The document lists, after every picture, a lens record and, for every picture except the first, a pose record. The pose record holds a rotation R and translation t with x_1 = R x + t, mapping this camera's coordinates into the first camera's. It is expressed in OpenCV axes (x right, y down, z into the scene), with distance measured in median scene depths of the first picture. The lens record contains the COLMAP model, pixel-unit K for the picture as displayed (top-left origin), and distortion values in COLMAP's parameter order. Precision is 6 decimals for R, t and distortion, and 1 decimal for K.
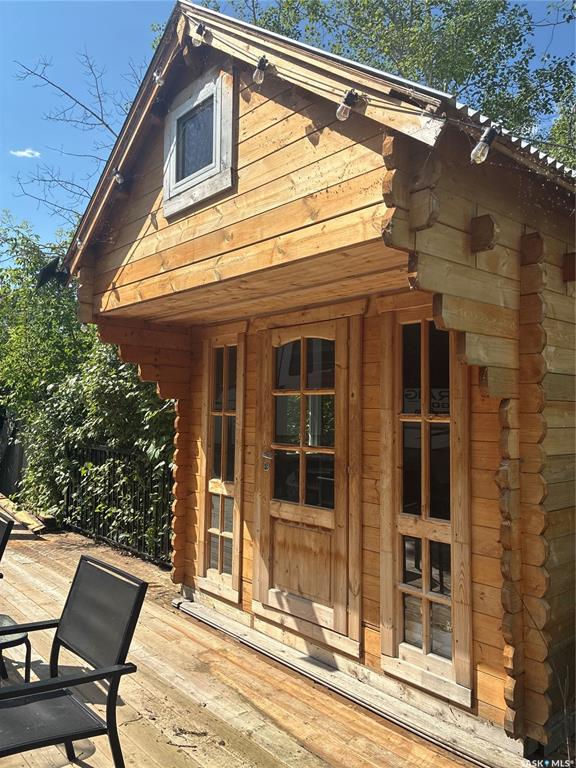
lens RADIAL K [[583.8, 0, 286.2], [0, 583.8, 377.7], [0, 0, 1]] dist [0.059600, -0.065175]
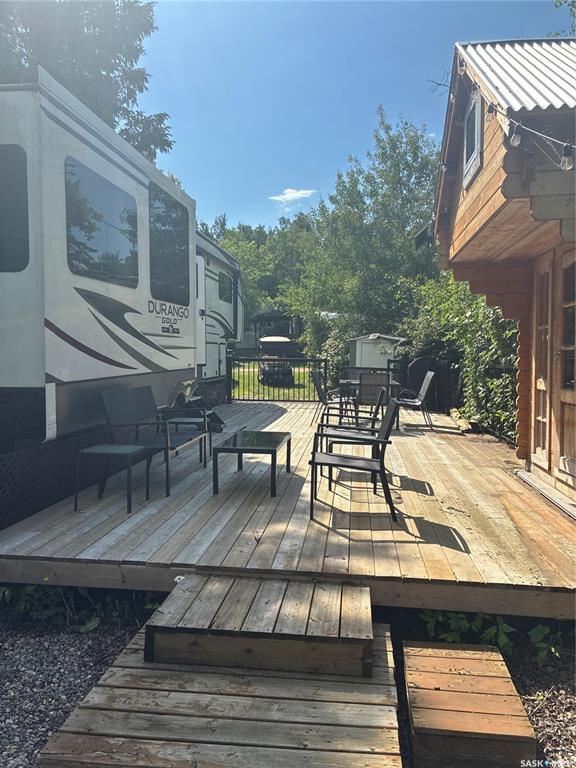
lens RADIAL K [[583.8, 0, 286.2], [0, 583.8, 377.7], [0, 0, 1]] dist [0.059600, -0.065175]
pose [[0.669612, 0.013175, -0.742594, 0.470849], [0.048293, 0.996954, 0.061235, 0.066070], [0.741140, -0.076866, 0.666936, -0.273943]]
